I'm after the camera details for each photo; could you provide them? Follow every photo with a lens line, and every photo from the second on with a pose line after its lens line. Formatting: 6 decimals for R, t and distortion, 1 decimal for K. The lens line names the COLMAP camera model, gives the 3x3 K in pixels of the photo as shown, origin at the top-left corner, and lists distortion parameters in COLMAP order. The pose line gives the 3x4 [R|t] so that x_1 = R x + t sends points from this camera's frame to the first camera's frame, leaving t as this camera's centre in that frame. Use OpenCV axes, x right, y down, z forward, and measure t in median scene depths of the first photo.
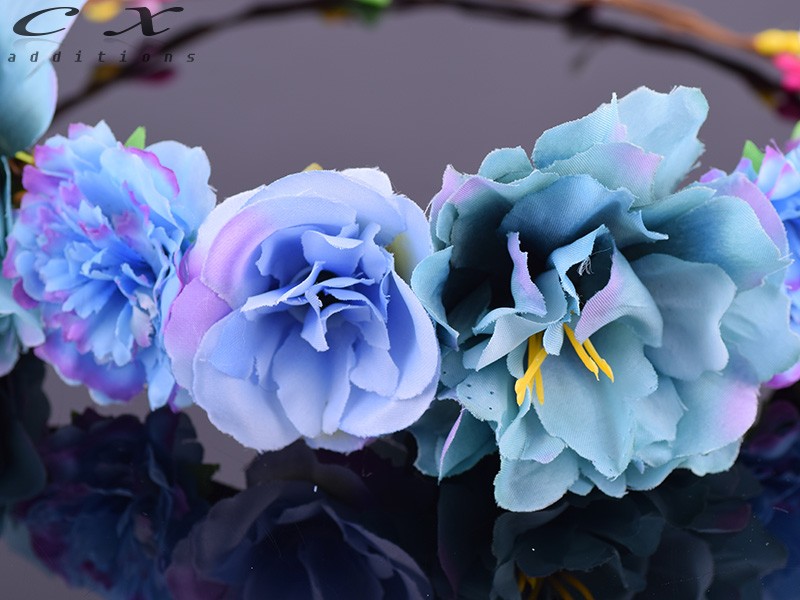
lens RADIAL K [[4602.9, 0, 399.4], [0, 4602.9, 300.7], [0, 0, 1]] dist [0.068380, 0.000000]
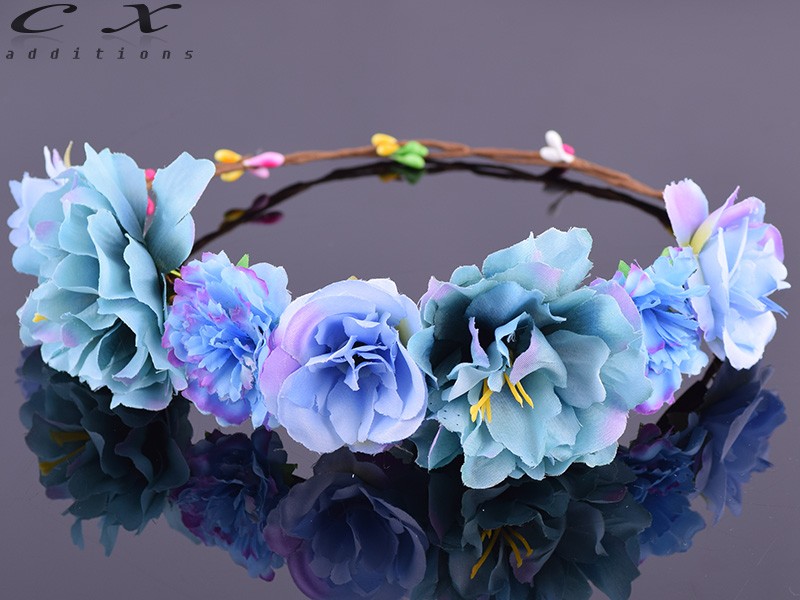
lens RADIAL K [[4602.9, 0, 400.4], [0, 4602.9, 299.6], [0, 0, 1]] dist [0.068380, 0.000000]
pose [[0.999108, -0.006018, -0.041790, 0.066509], [0.004962, 0.999667, -0.025341, 0.019844], [0.041928, 0.025111, 0.998805, -0.623015]]
